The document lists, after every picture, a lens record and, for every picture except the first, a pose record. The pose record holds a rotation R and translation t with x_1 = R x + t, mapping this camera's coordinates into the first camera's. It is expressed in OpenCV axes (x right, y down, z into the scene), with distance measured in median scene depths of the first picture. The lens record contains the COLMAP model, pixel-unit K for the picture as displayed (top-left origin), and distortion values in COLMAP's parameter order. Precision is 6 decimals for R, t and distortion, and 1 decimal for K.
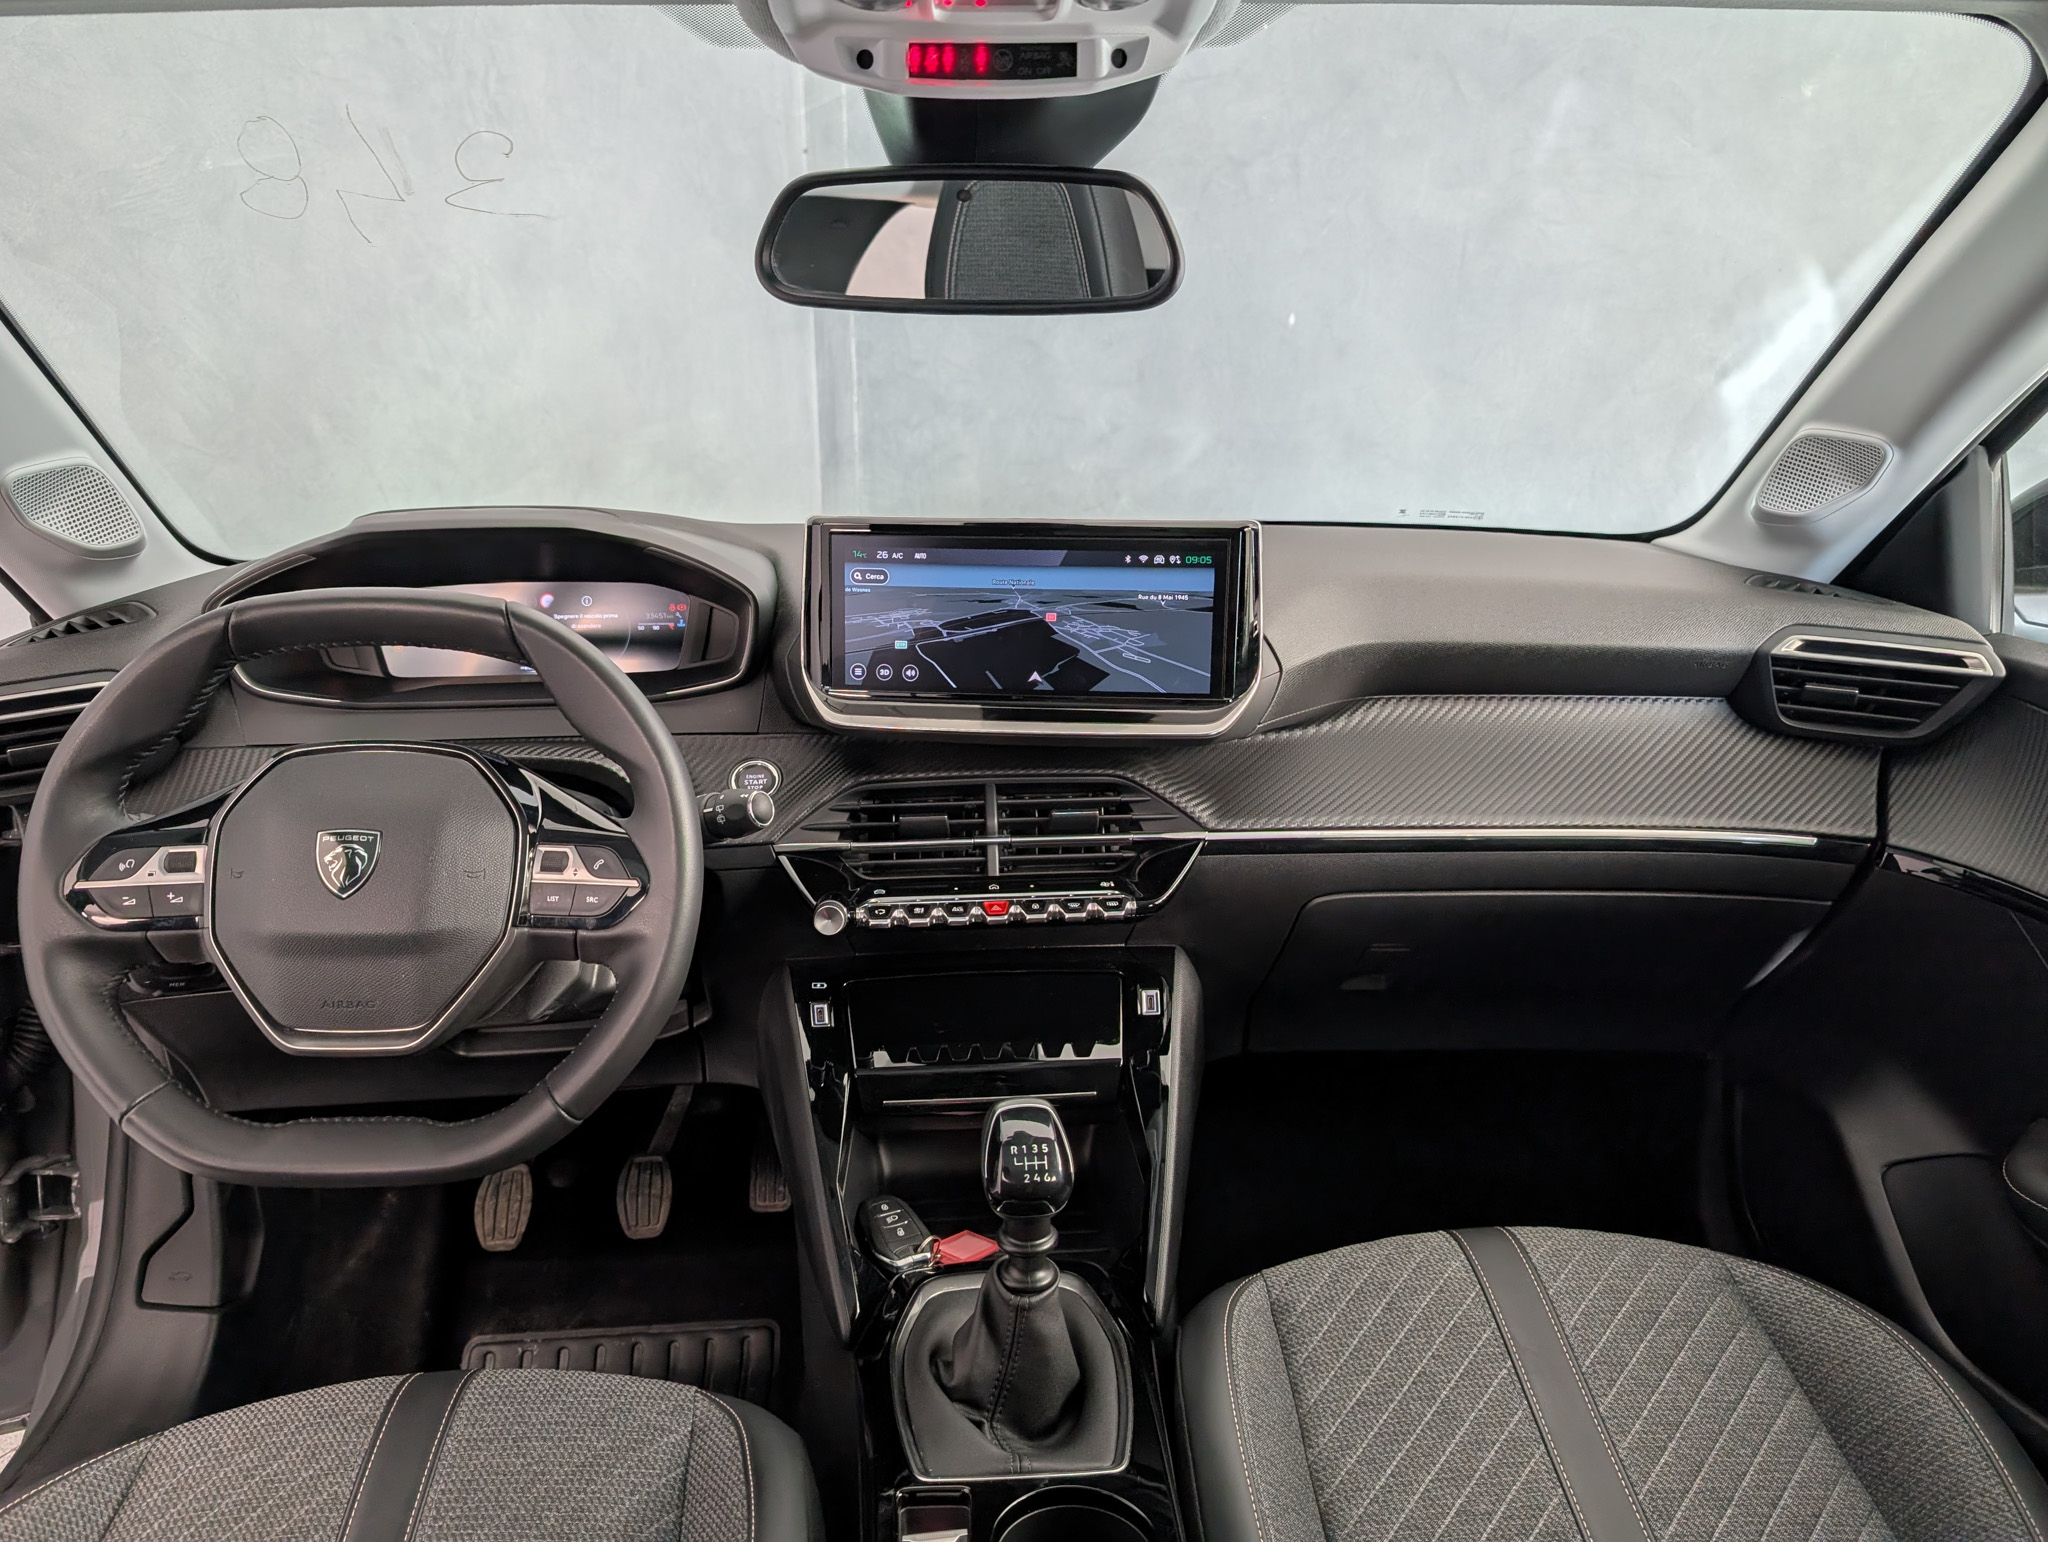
lens RADIAL K [[1479.0, 0, 1024.0], [0, 1479.0, 771.0], [0, 0, 1]] dist [0.012932, -0.006812]
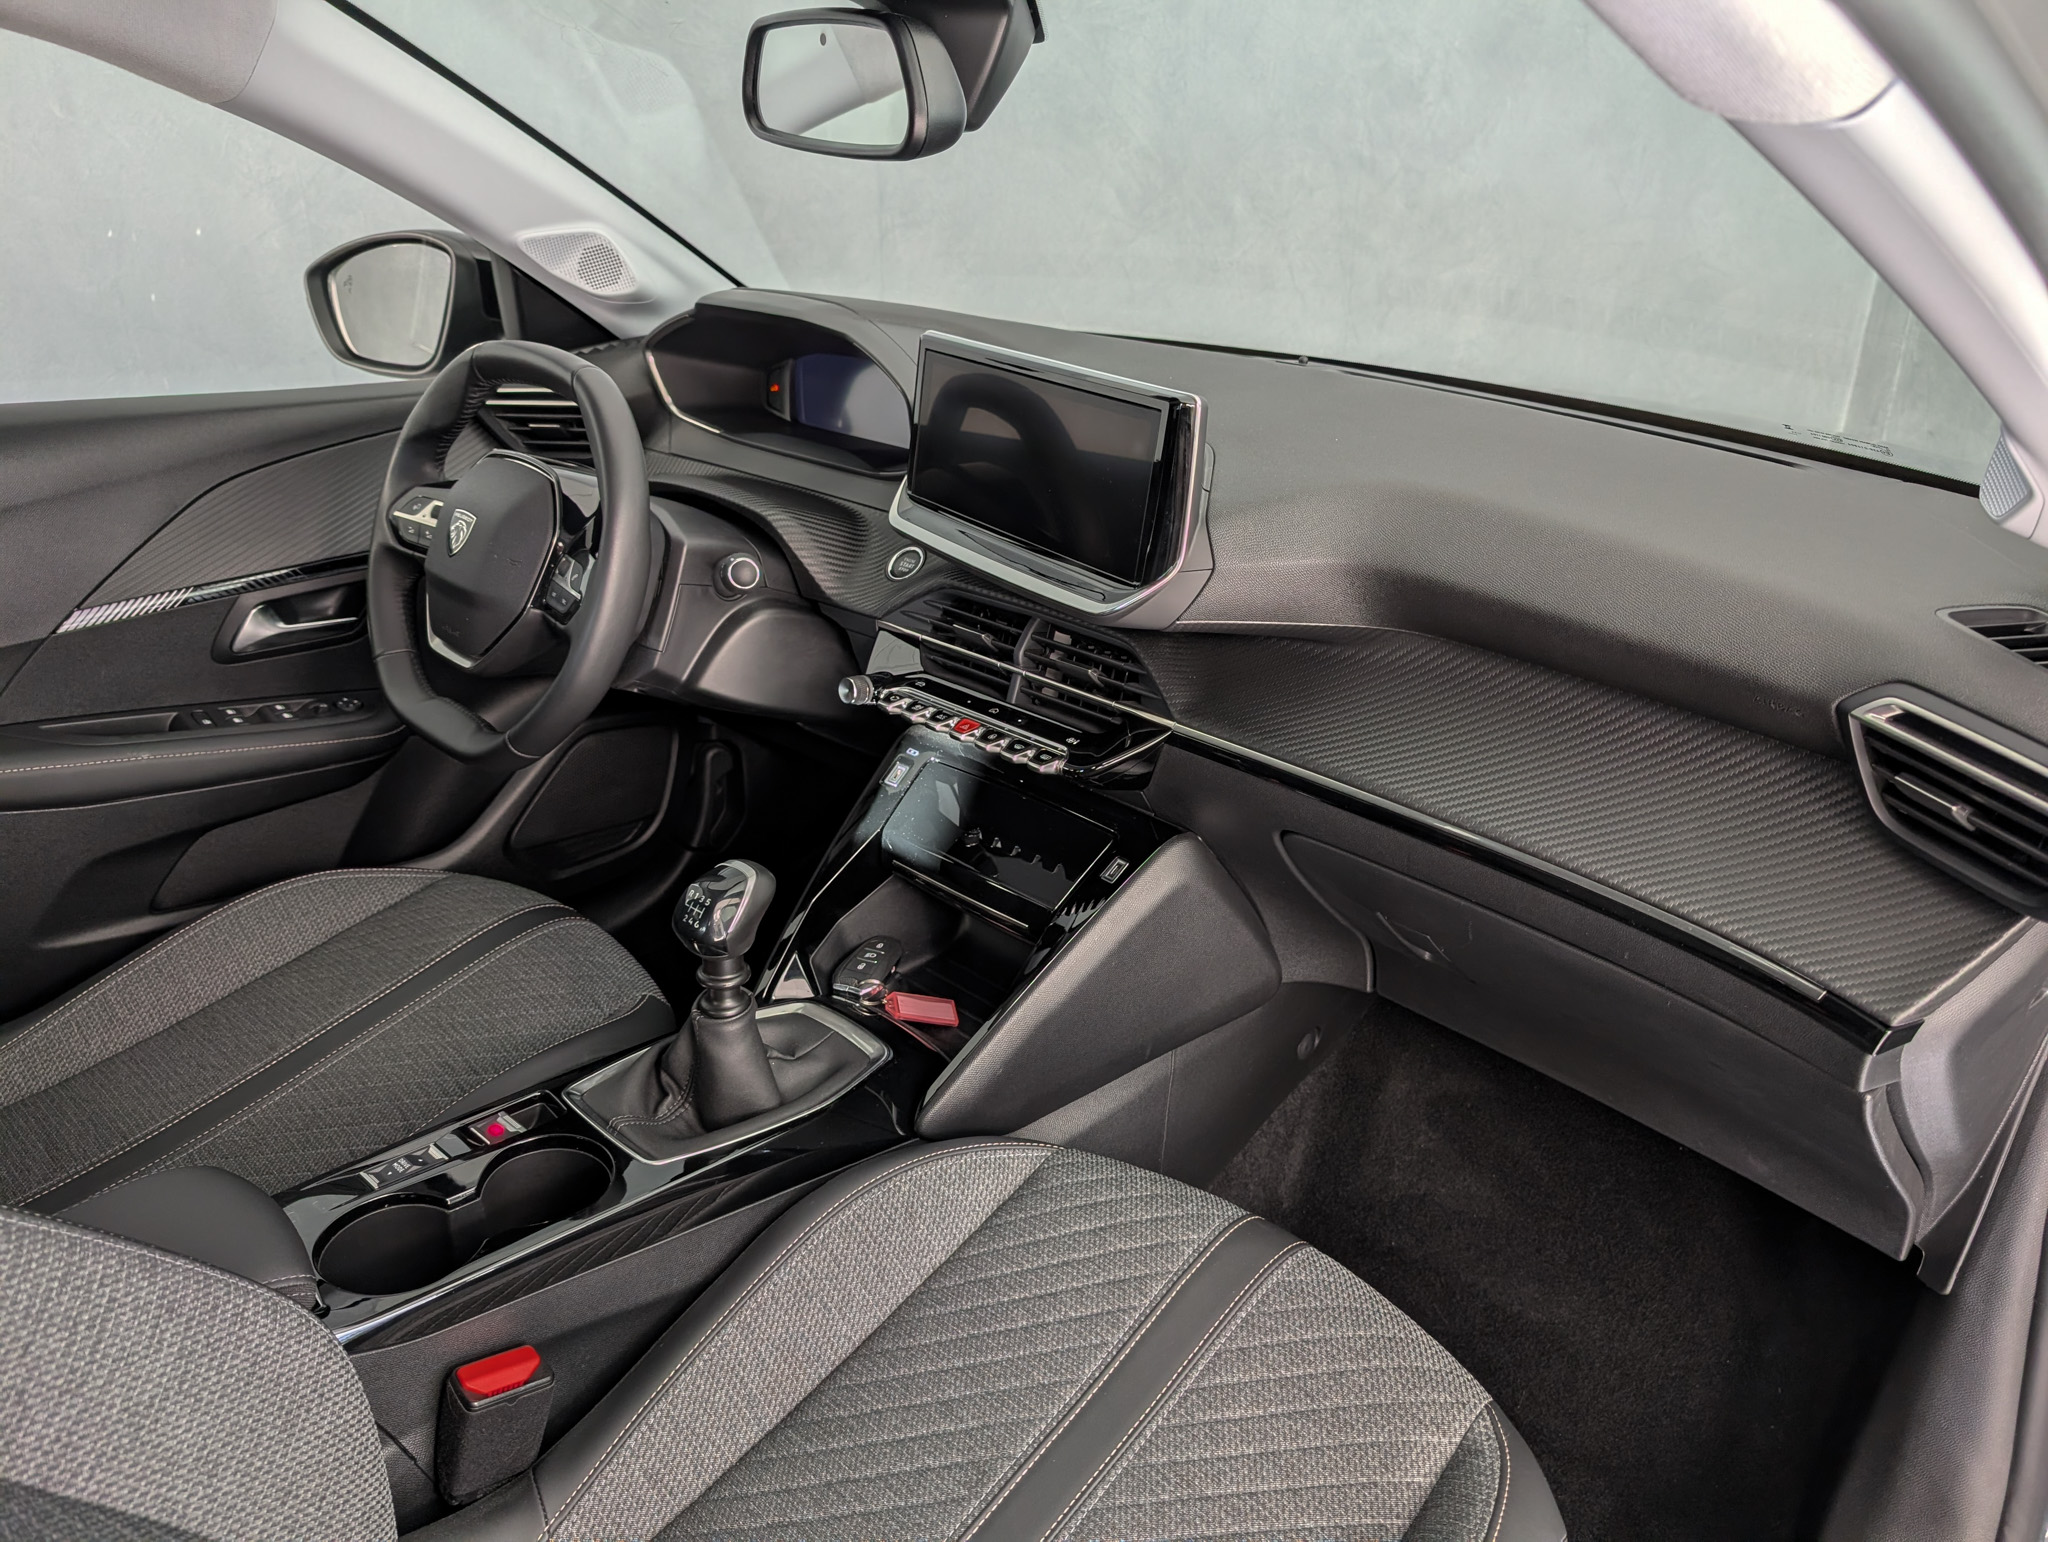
lens RADIAL K [[1431.1, 0, 1081.8], [0, 1431.1, 770.2], [0, 0, 1]] dist [0.030555, -0.000777]
pose [[0.696257, 0.318195, -0.643411, 0.730750], [-0.219580, 0.947822, 0.231124, -0.138512], [0.683382, -0.019641, 0.729797, 0.298762]]
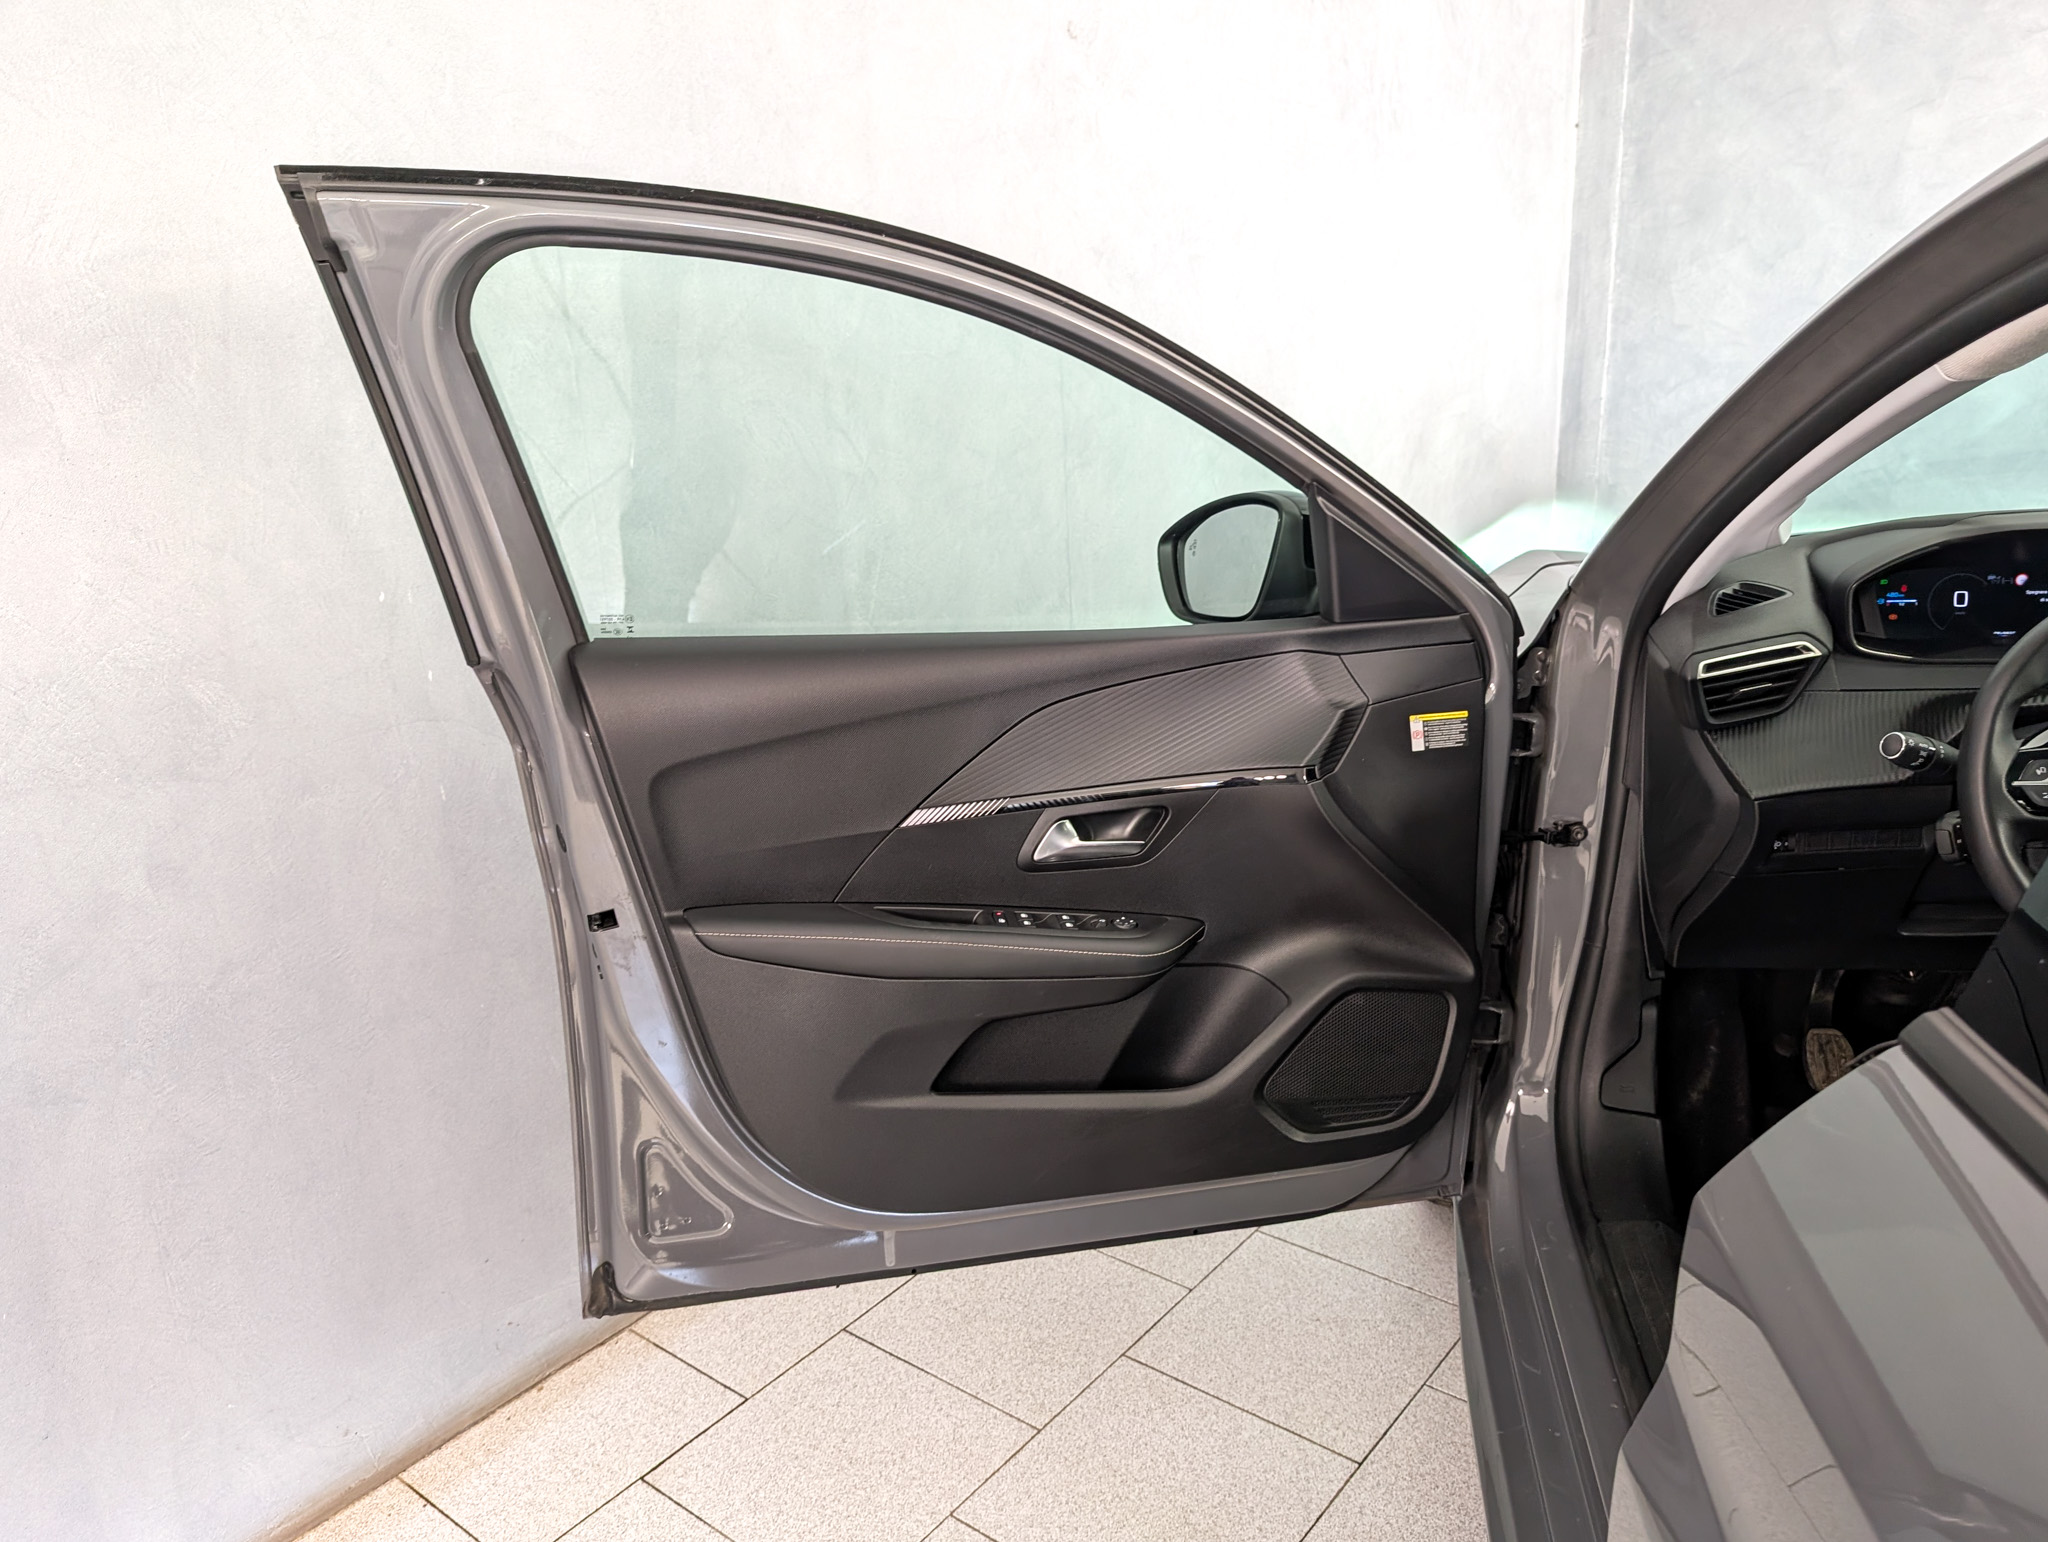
lens RADIAL K [[1518.9, 0, 1024.0], [0, 1518.9, 771.0], [0, 0, 1]] dist [0.024960, -0.028395]
pose [[0.971594, 0.032511, -0.234409, -0.972315], [-0.025149, 0.999094, 0.034327, 0.029235], [0.235312, -0.027457, 0.971532, -0.548968]]
